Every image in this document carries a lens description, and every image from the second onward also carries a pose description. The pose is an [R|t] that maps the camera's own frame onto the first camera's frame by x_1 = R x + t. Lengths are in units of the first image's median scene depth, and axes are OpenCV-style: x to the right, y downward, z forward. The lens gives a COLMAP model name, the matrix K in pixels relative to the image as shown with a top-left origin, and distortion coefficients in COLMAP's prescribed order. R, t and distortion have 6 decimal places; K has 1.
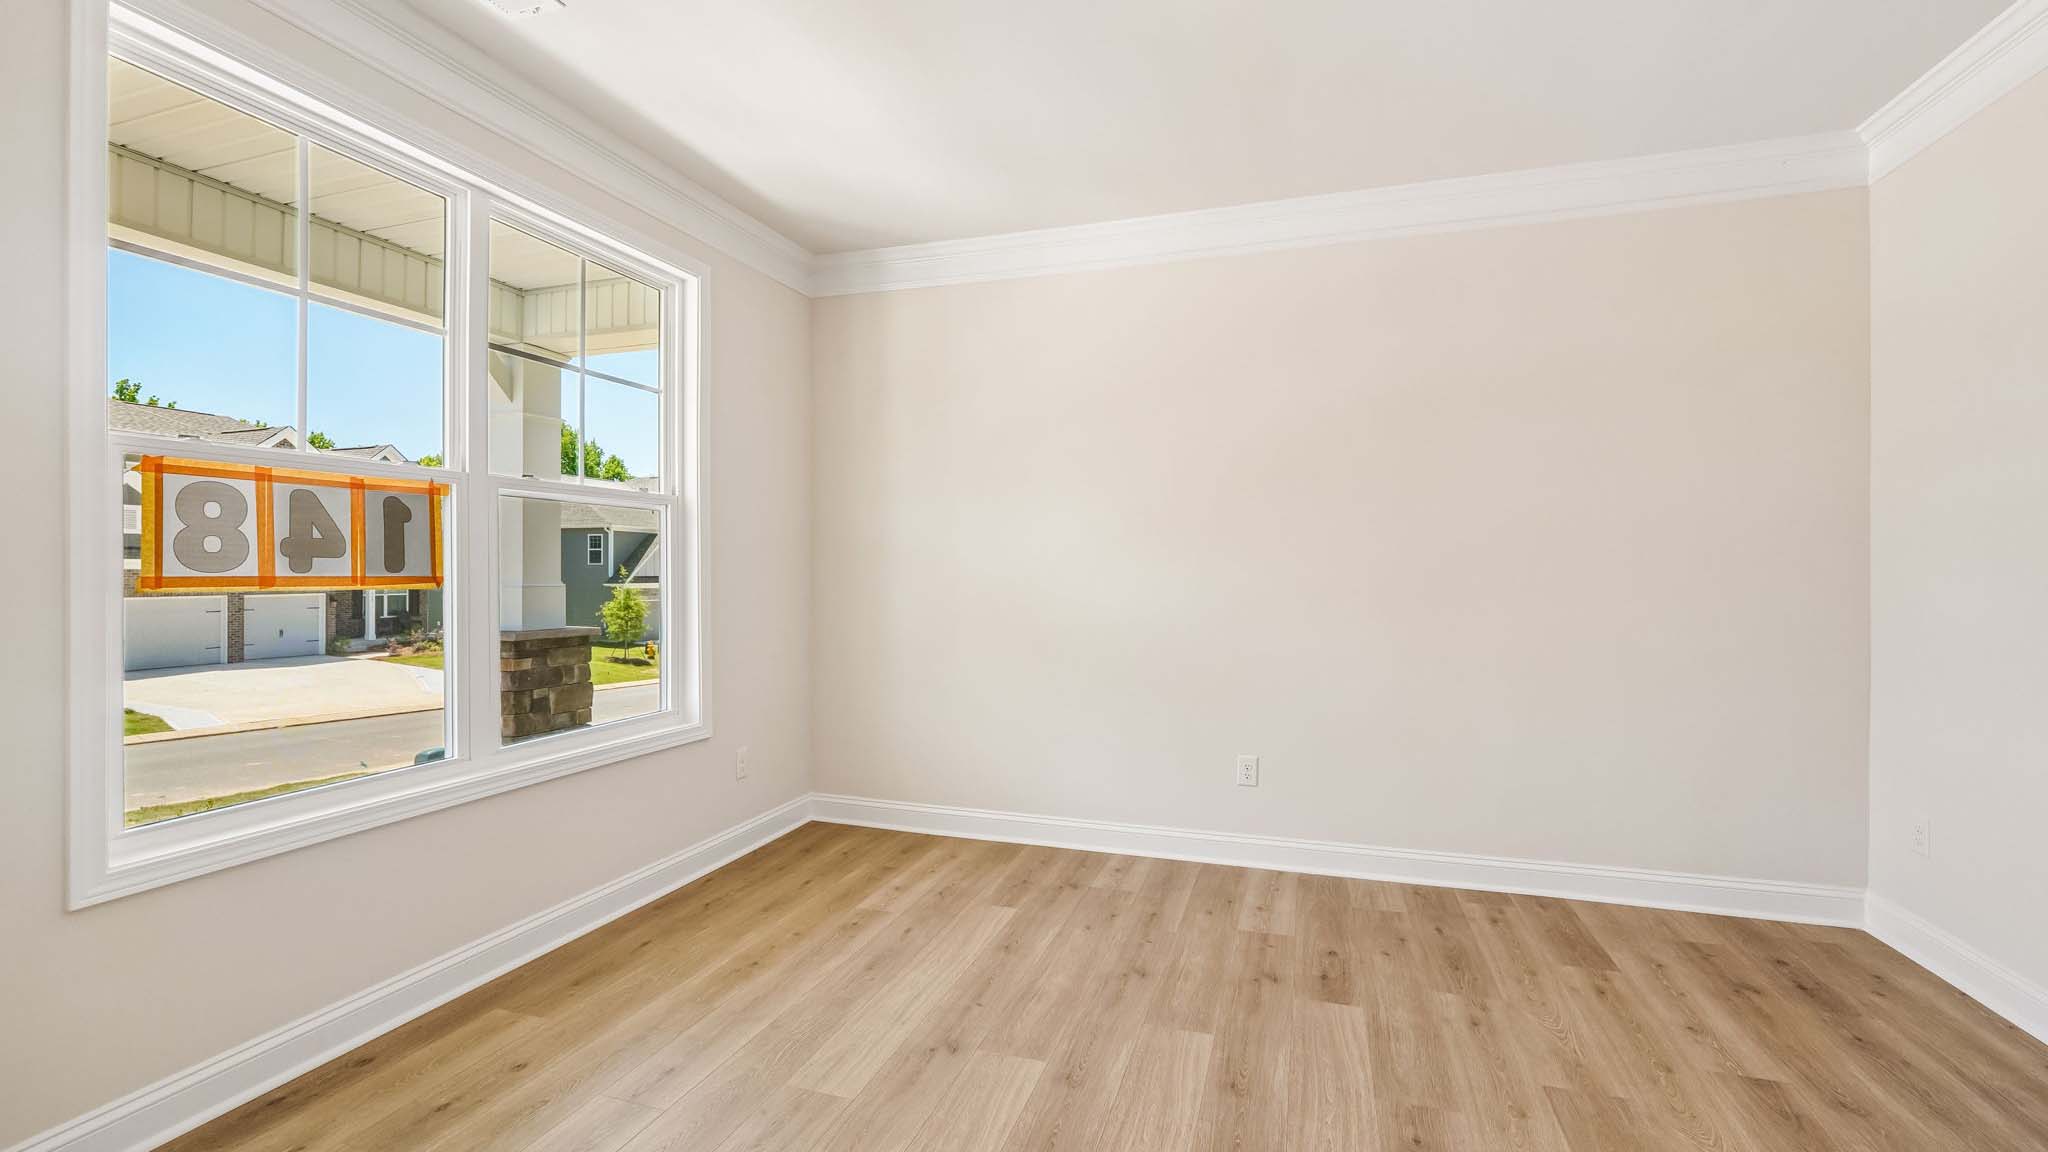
lens RADIAL K [[857.7, 0, 1030.6], [0, 857.7, 563.6], [0, 0, 1]] dist [-0.002978, -0.000013]
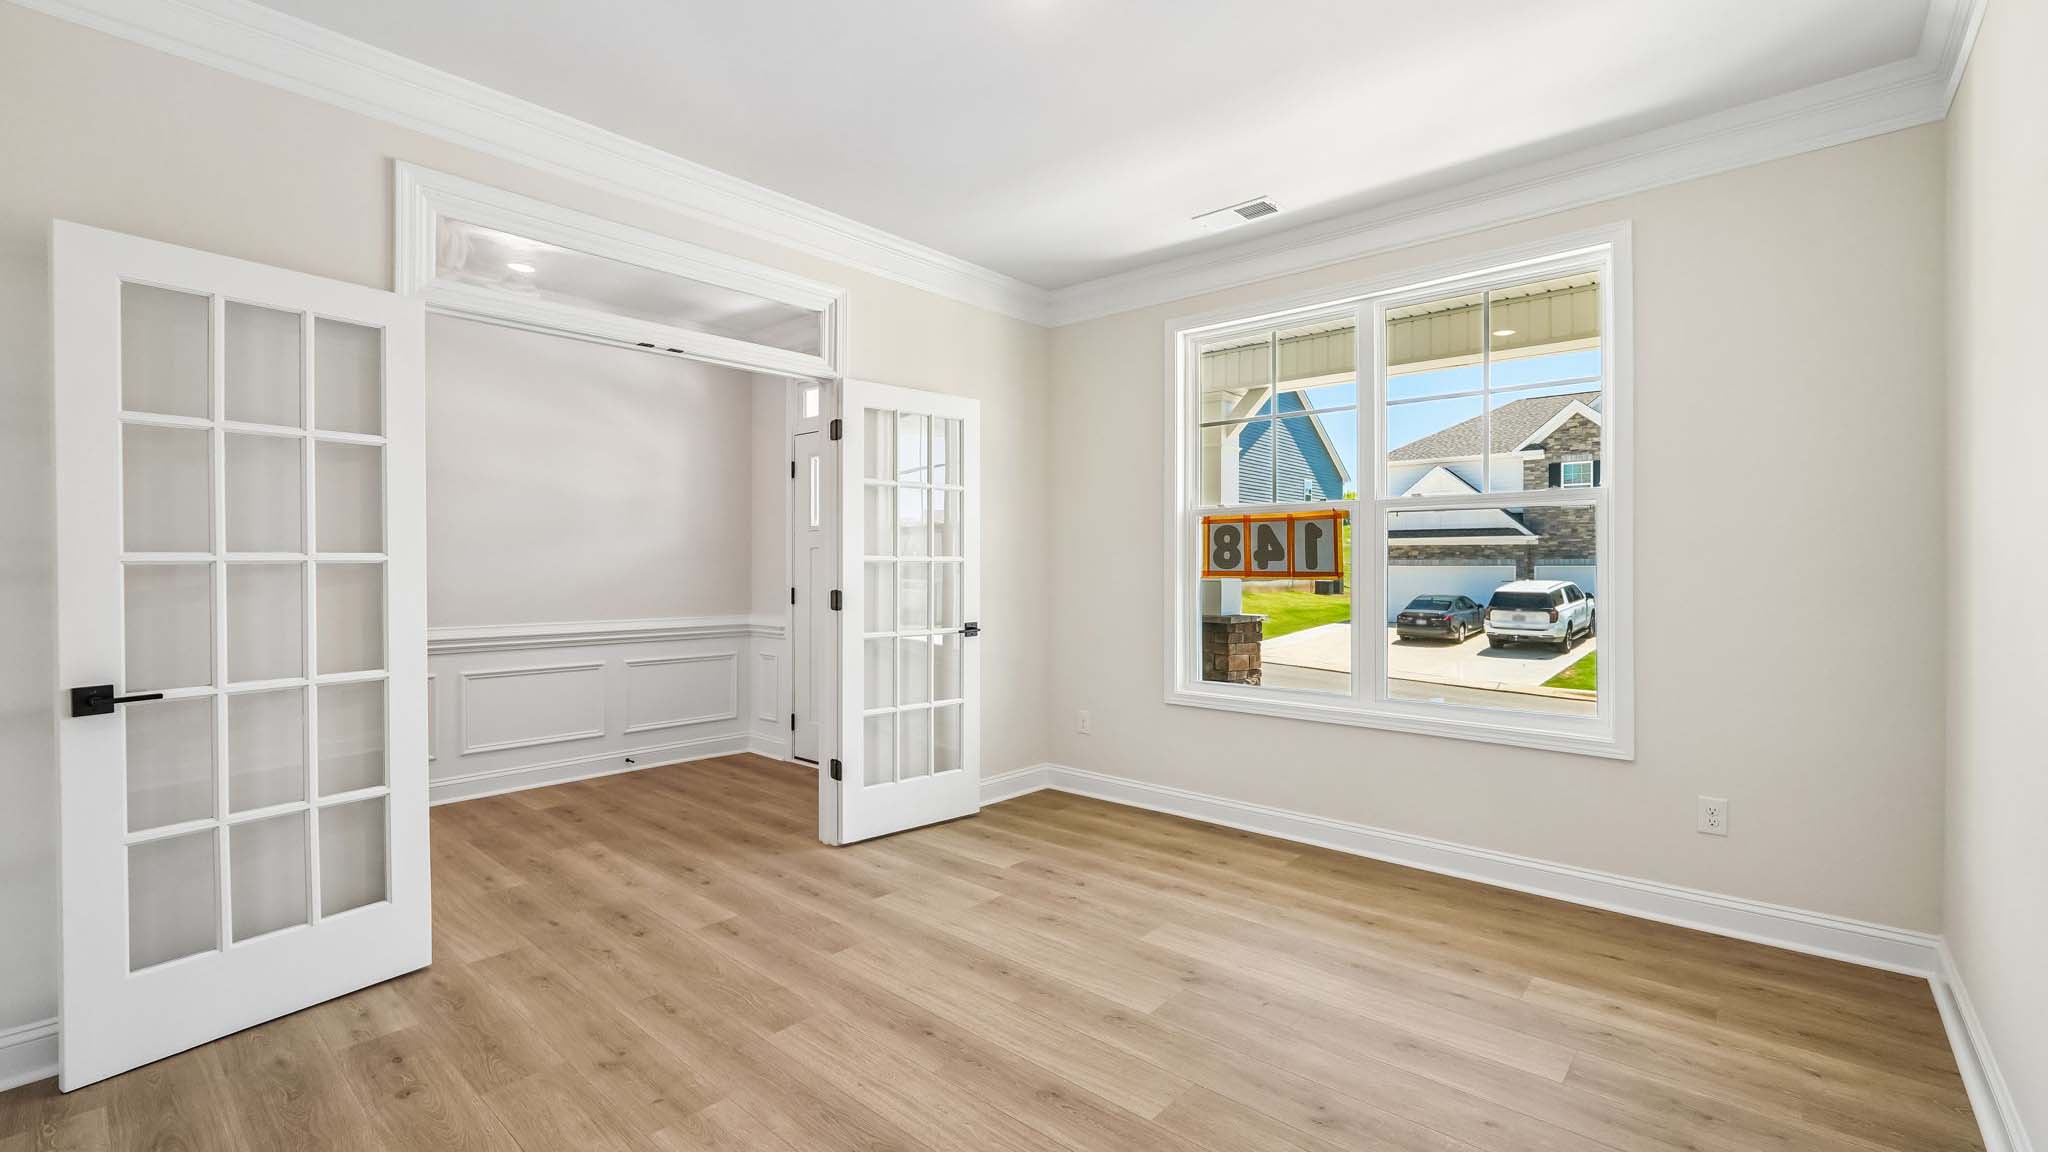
lens RADIAL K [[862.9, 0, 1025.8], [0, 862.9, 569.5], [0, 0, 1]] dist [-0.014812, 0.004520]
pose [[-0.388979, 0.003515, -0.921240, 0.957555], [0.008112, 0.999967, 0.000390, 0.005725], [0.921211, -0.007321, -0.388994, 1.123009]]
